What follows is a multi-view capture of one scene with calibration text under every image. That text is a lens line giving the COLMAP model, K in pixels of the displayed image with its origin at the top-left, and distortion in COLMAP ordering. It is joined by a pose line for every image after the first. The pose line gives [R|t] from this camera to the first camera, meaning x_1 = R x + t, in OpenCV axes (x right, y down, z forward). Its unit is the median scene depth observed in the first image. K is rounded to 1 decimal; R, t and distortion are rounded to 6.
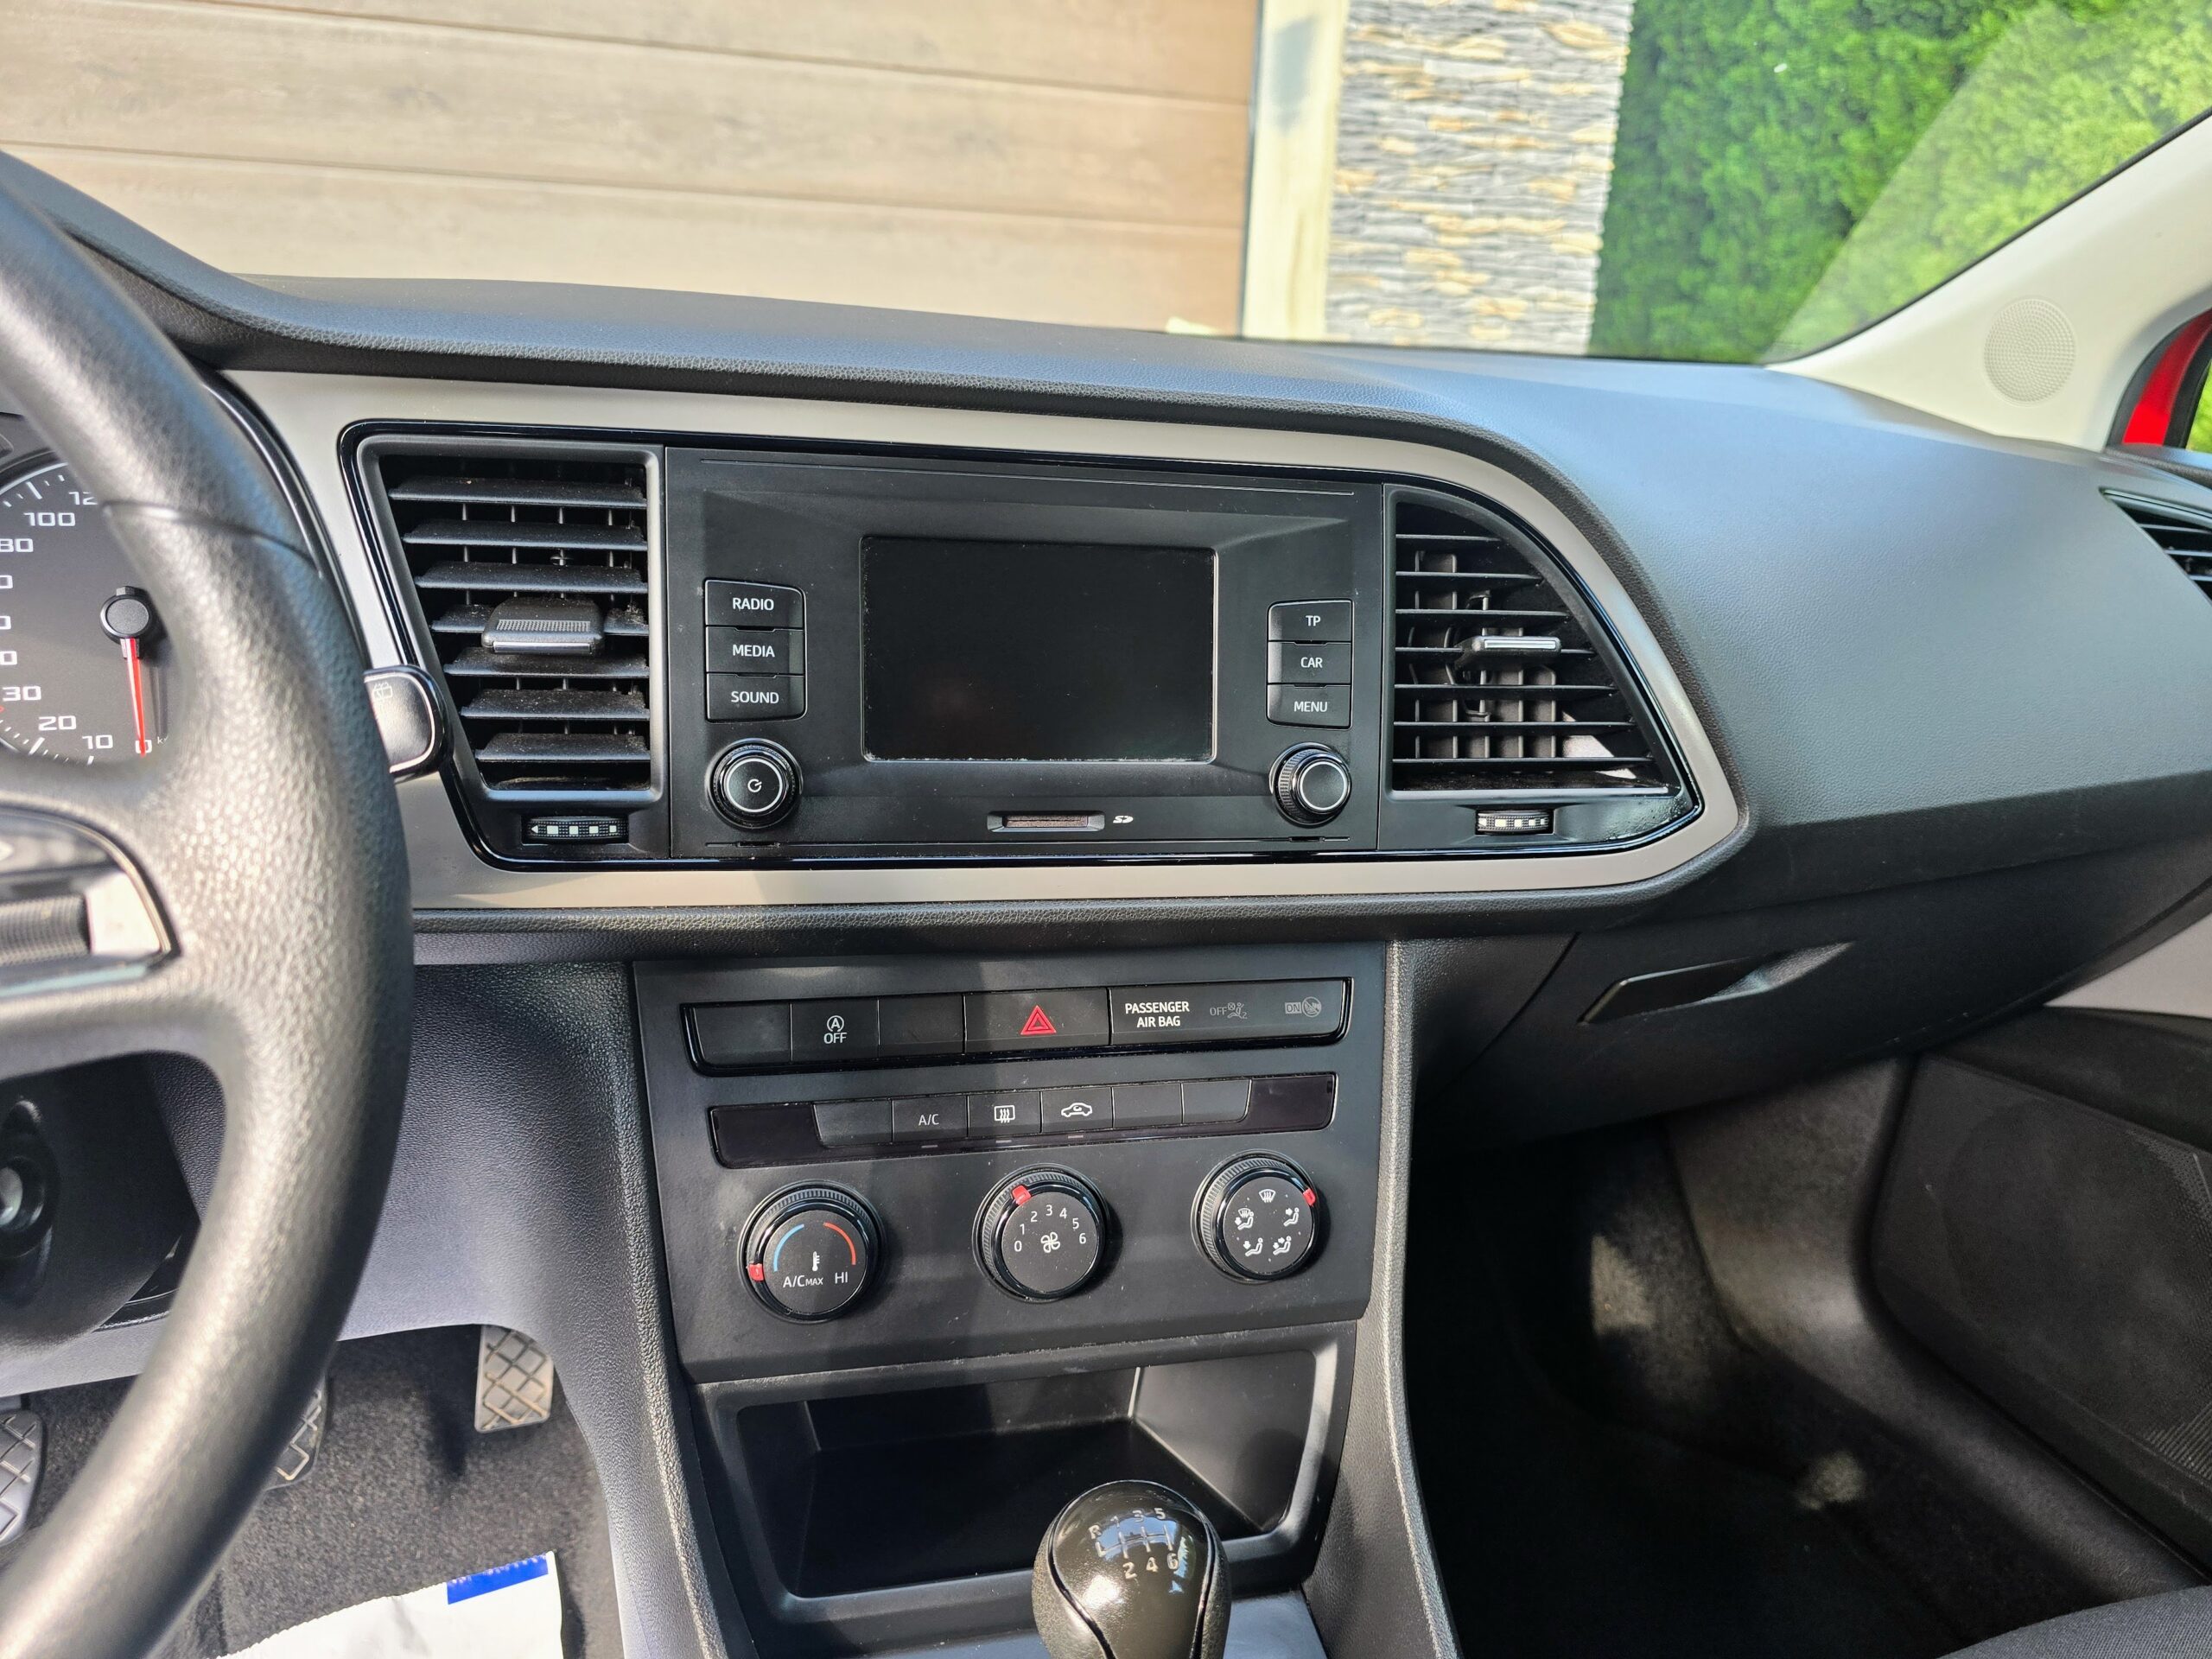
lens RADIAL K [[1478.4, 0, 1106.0], [0, 1478.4, 829.5], [0, 0, 1]] dist [0.021569, -0.001548]
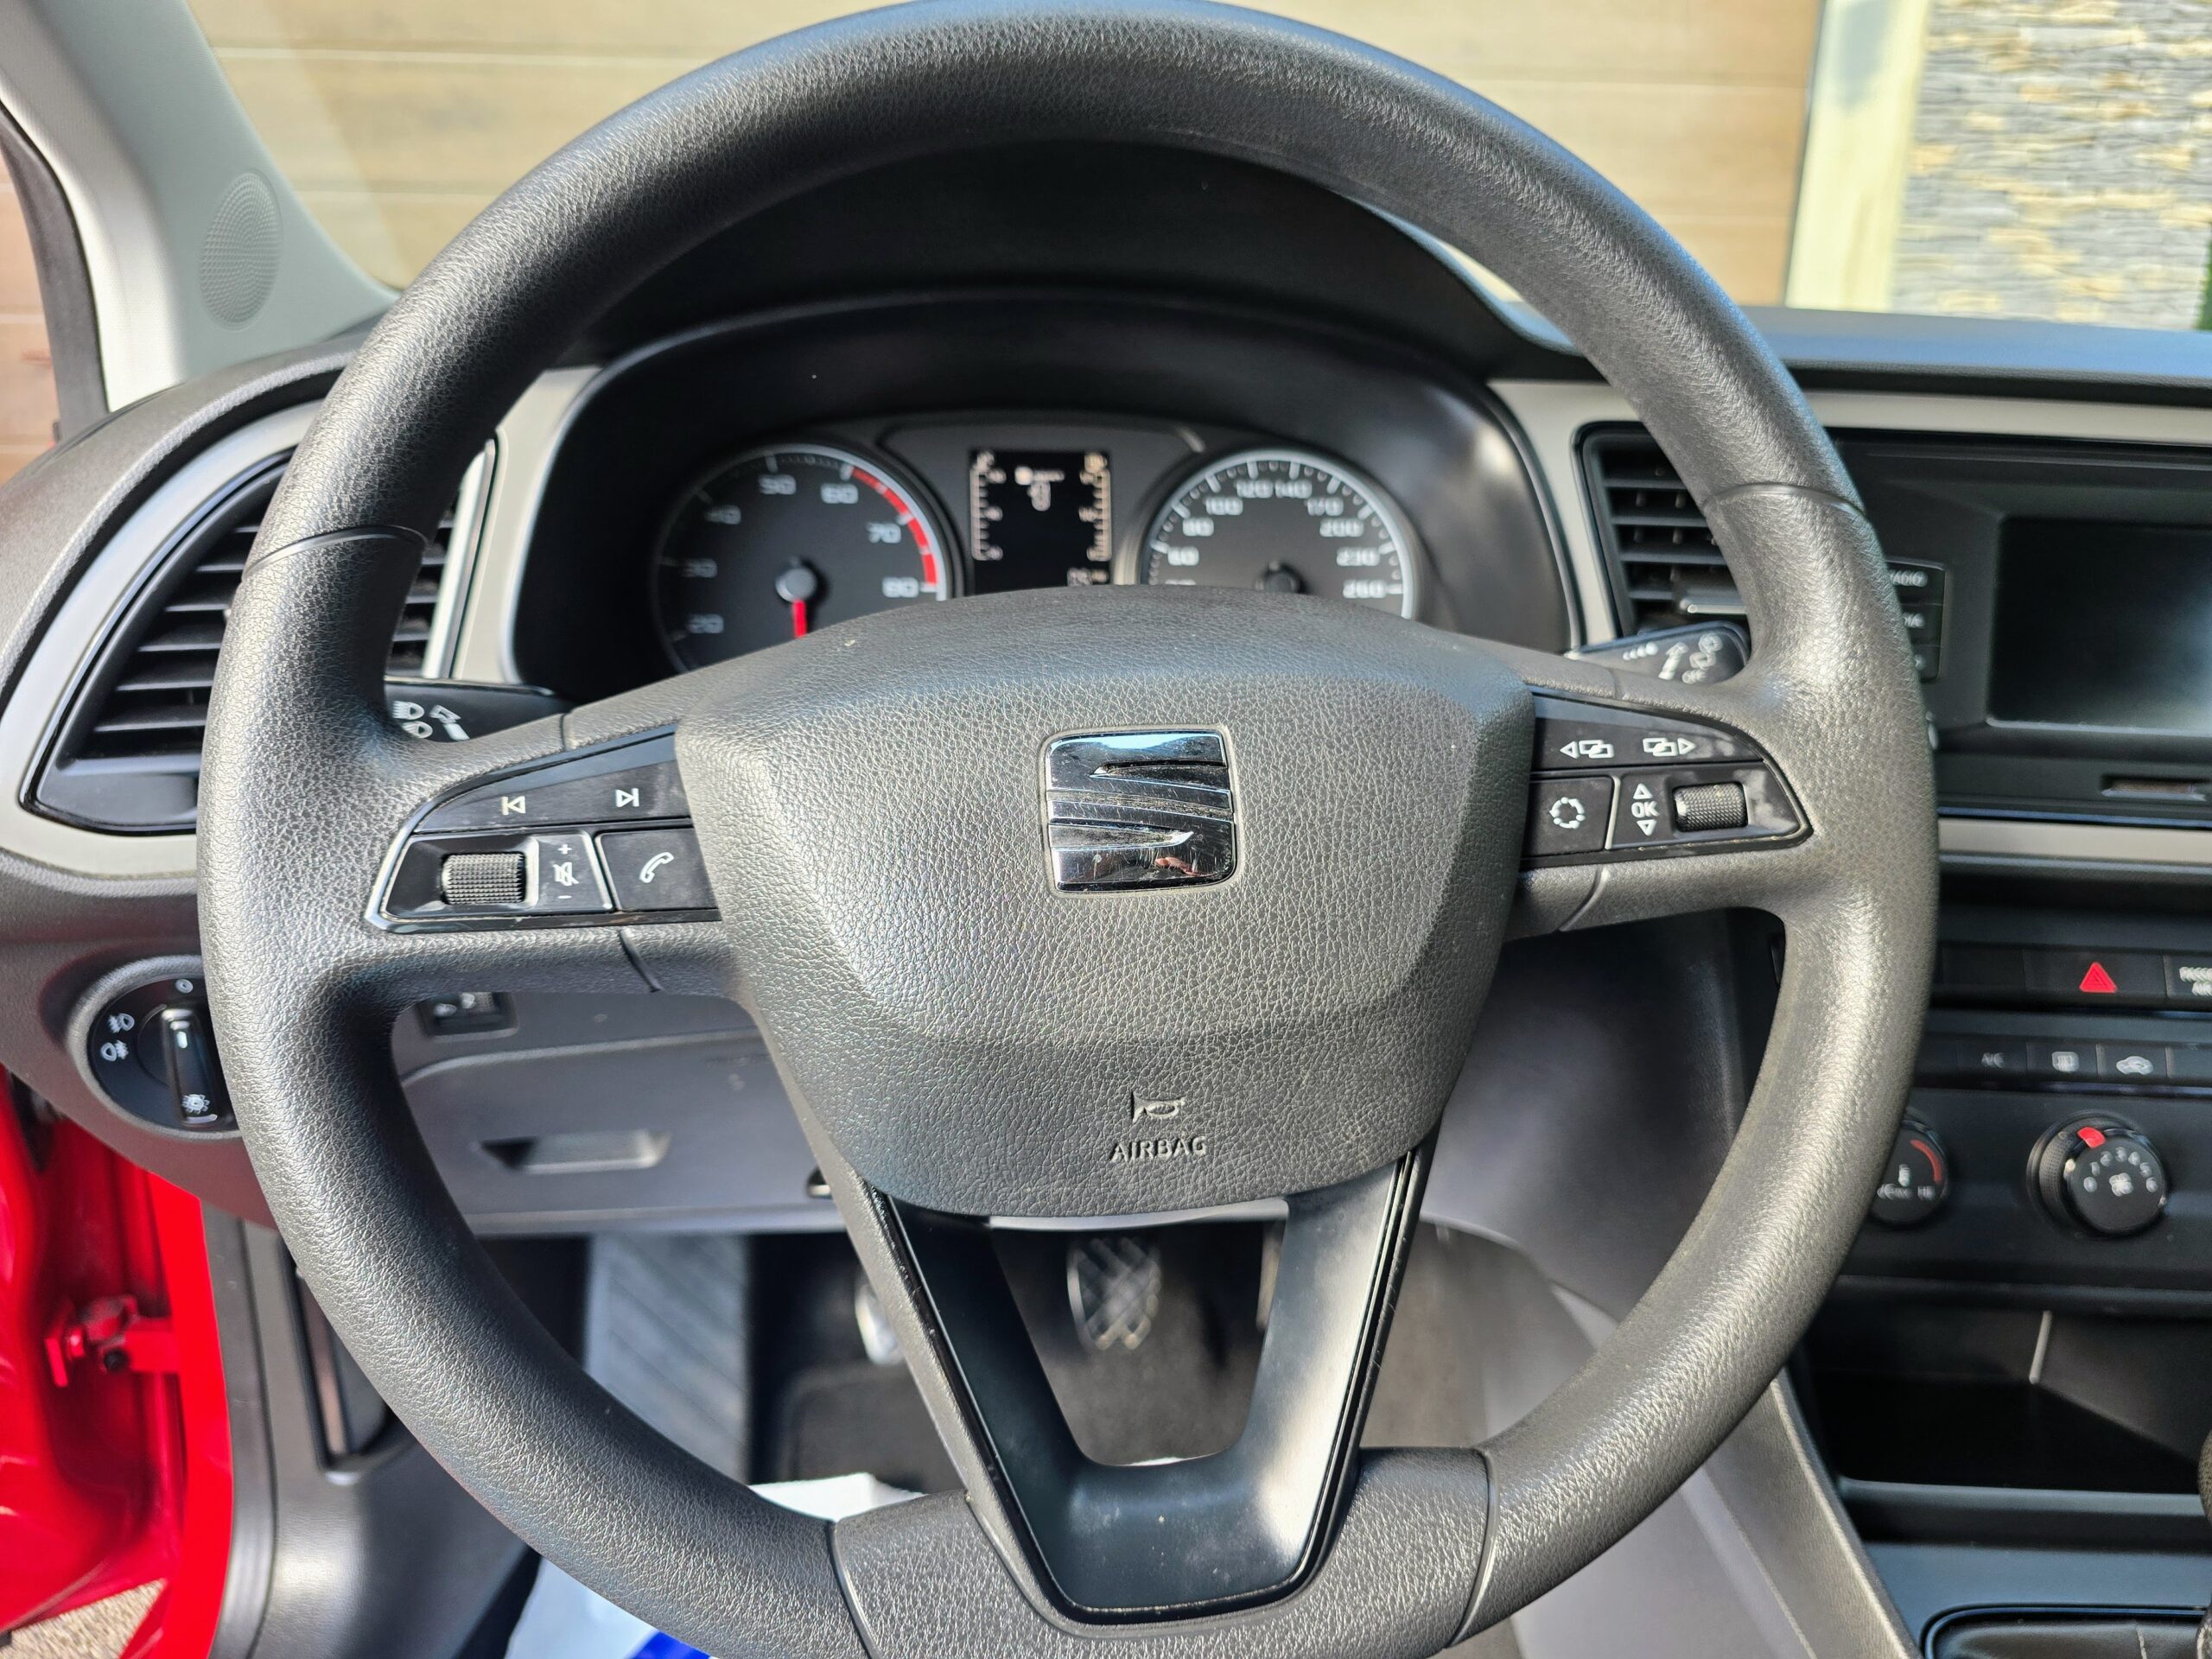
lens RADIAL K [[1506.3, 0, 1106.0], [0, 1506.3, 829.5], [0, 0, 1]] dist [-0.003812, 0.005484]
pose [[0.971386, 0.056239, -0.230754, -0.095304], [-0.056784, 0.998377, 0.004282, 0.011335], [0.230620, 0.008944, 0.973003, -0.041988]]
